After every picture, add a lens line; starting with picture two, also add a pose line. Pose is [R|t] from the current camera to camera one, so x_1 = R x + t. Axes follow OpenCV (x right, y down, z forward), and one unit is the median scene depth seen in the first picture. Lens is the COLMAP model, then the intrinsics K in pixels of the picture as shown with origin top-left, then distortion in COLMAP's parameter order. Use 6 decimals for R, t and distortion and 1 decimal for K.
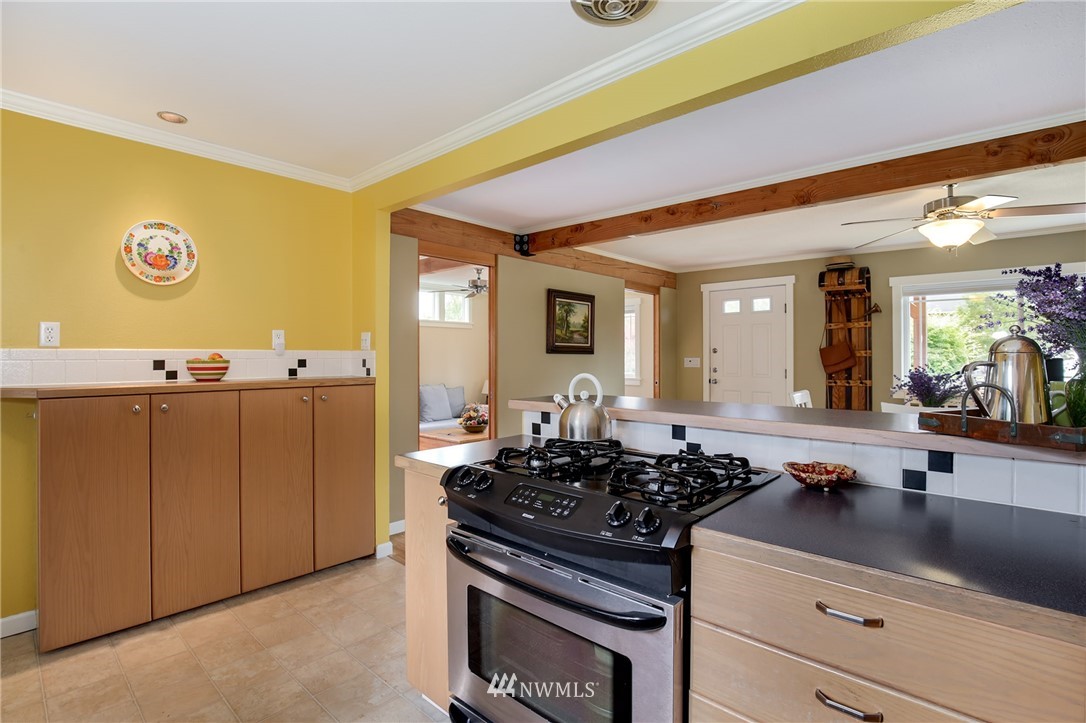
lens RADIAL K [[509.7, 0, 545.7], [0, 509.7, 350.8], [0, 0, 1]] dist [-0.023721, 0.000146]
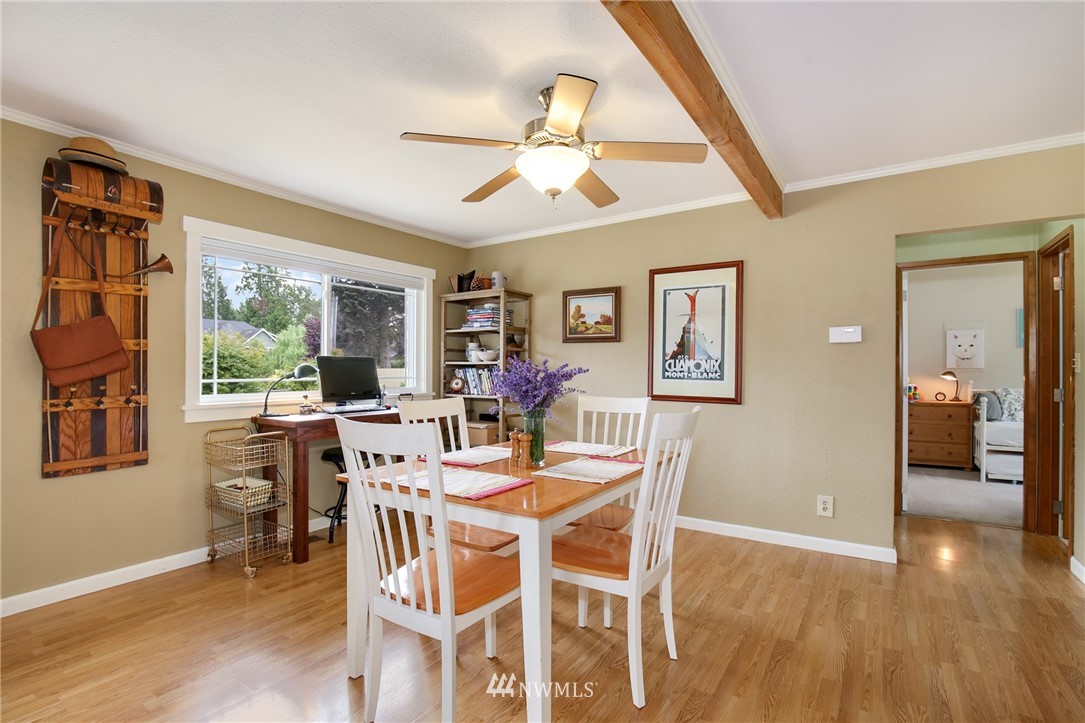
lens RADIAL K [[504.5, 0, 547.5], [0, 504.5, 369.2], [0, 0, 1]] dist [-0.038588, 0.008181]
pose [[-0.143816, 0.000303, 0.989604, 0.059077], [-0.006848, 0.999976, -0.001302, 0.028608], [-0.989581, -0.006964, -0.143811, 0.644274]]
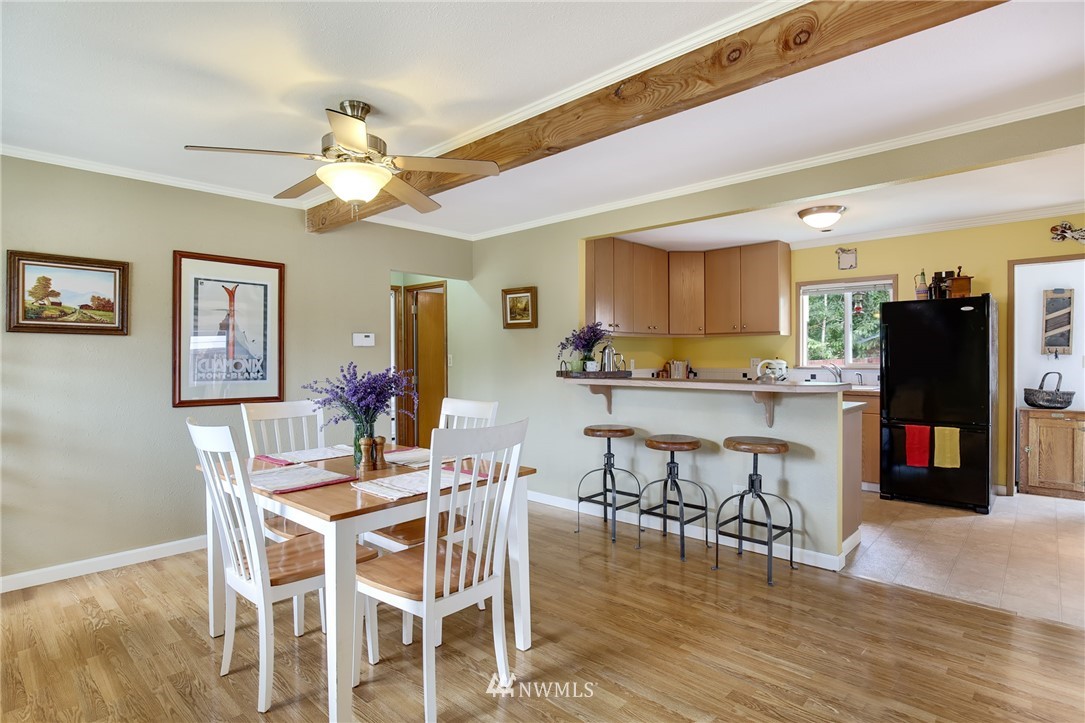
lens RADIAL K [[561.7, 0, 547.9], [0, 561.7, 357.2], [0, 0, 1]] dist [-0.019002, 0.000896]
pose [[-0.999971, 0.004835, 0.005822, 0.310581], [0.004821, 0.999985, -0.002449, 0.014443], [-0.005834, -0.002421, -0.999980, 1.065467]]
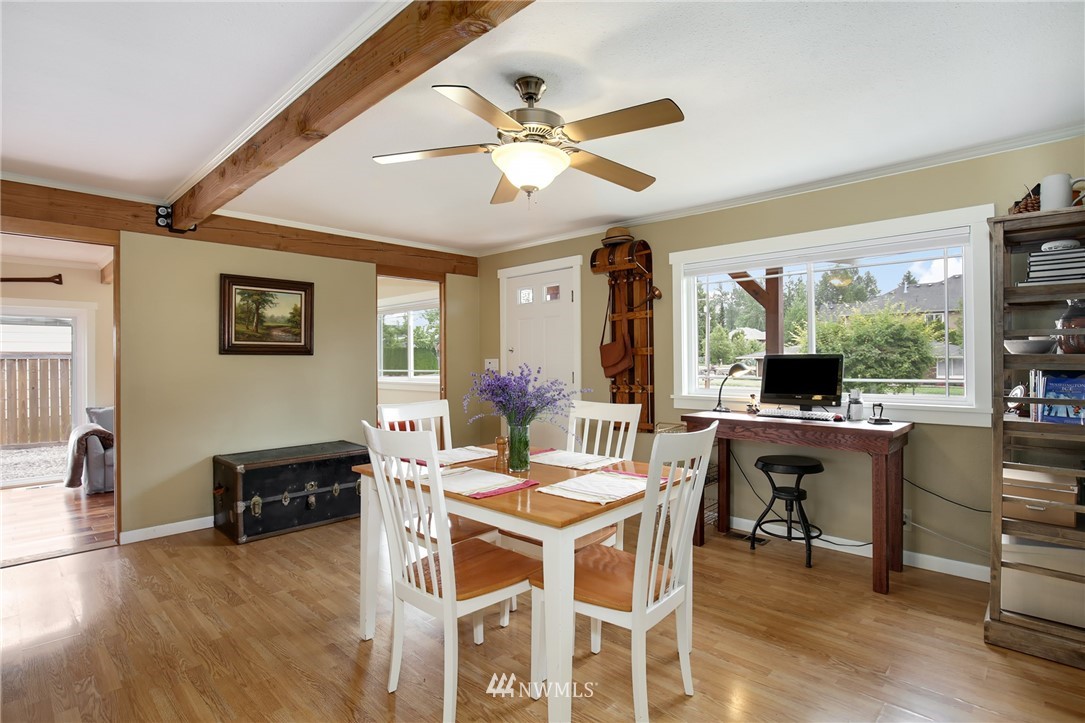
lens RADIAL K [[538.9, 0, 523.0], [0, 538.9, 357.8], [0, 0, 1]] dist [-0.026034, 0.000285]
pose [[0.999496, -0.008338, -0.030641, 0.464217], [0.008516, 0.999947, 0.005699, 0.009136], [0.030592, -0.005957, 0.999514, 0.157040]]
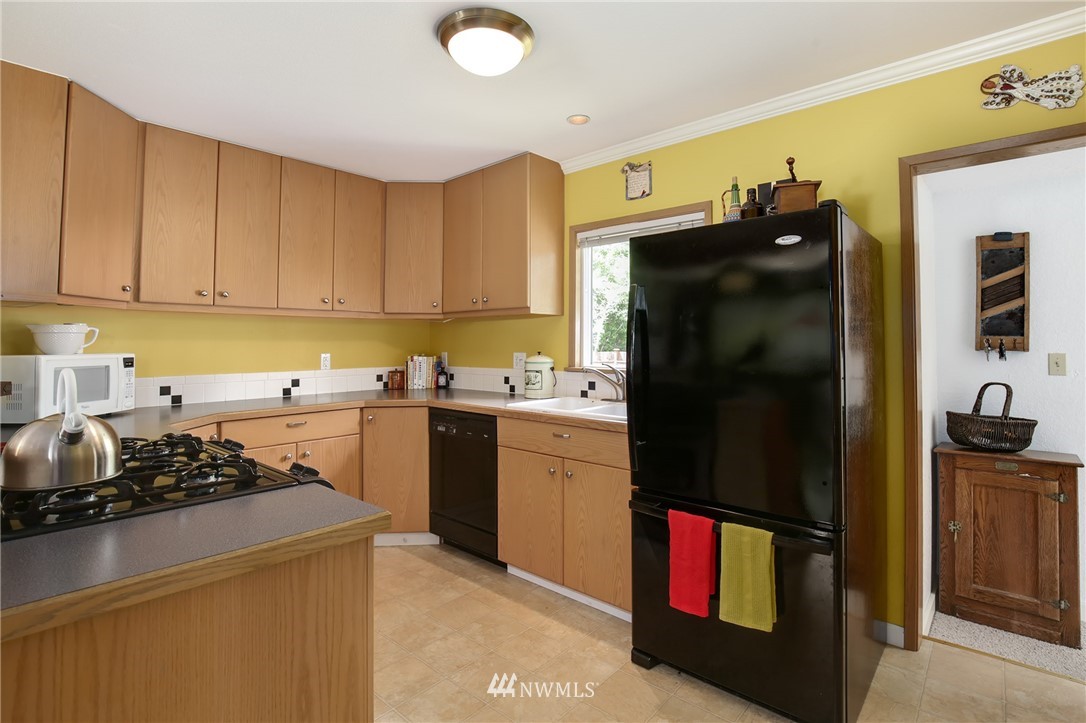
lens RADIAL K [[525.9, 0, 550.7], [0, 525.9, 325.4], [0, 0, 1]] dist [-0.026393, 0.001245]
pose [[-0.999850, -0.001053, -0.017282, -0.155885], [-0.000364, 0.999207, -0.039824, 0.007074], [0.017311, -0.039812, -0.999057, 0.554458]]
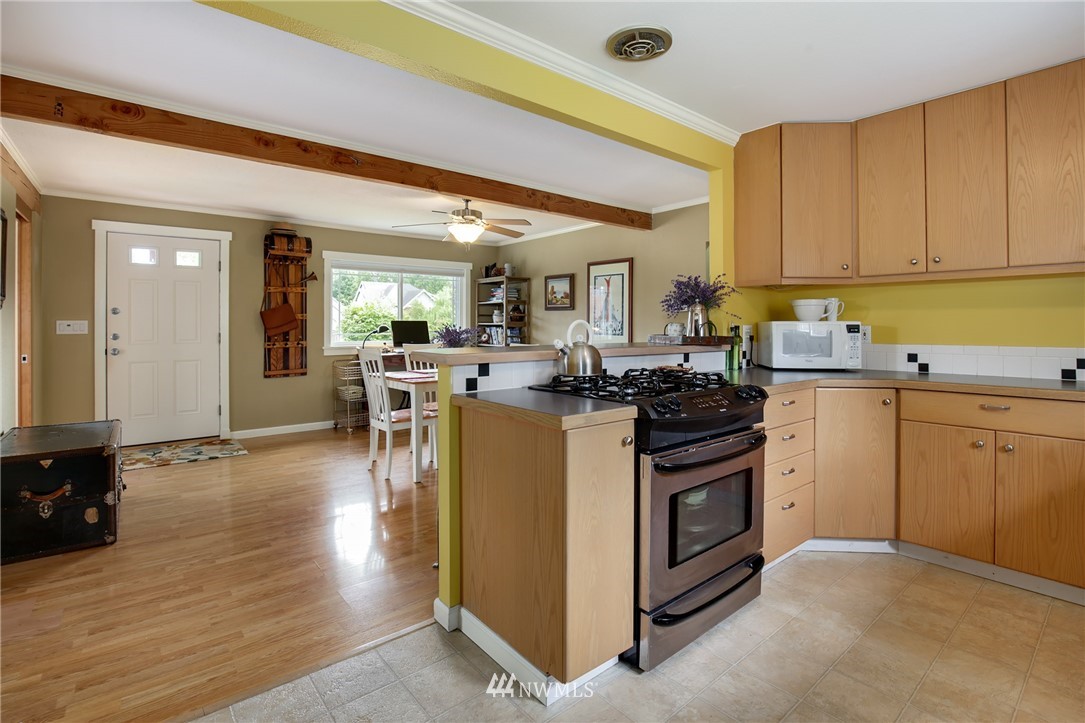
lens RADIAL K [[512.4, 0, 549.0], [0, 512.4, 324.3], [0, 0, 1]] dist [-0.029357, -0.000300]
pose [[0.143011, 0.002221, 0.989719, -0.378442], [-0.005561, 0.999984, -0.001441, 0.020529], [-0.989706, -0.005298, 0.143021, 0.311213]]
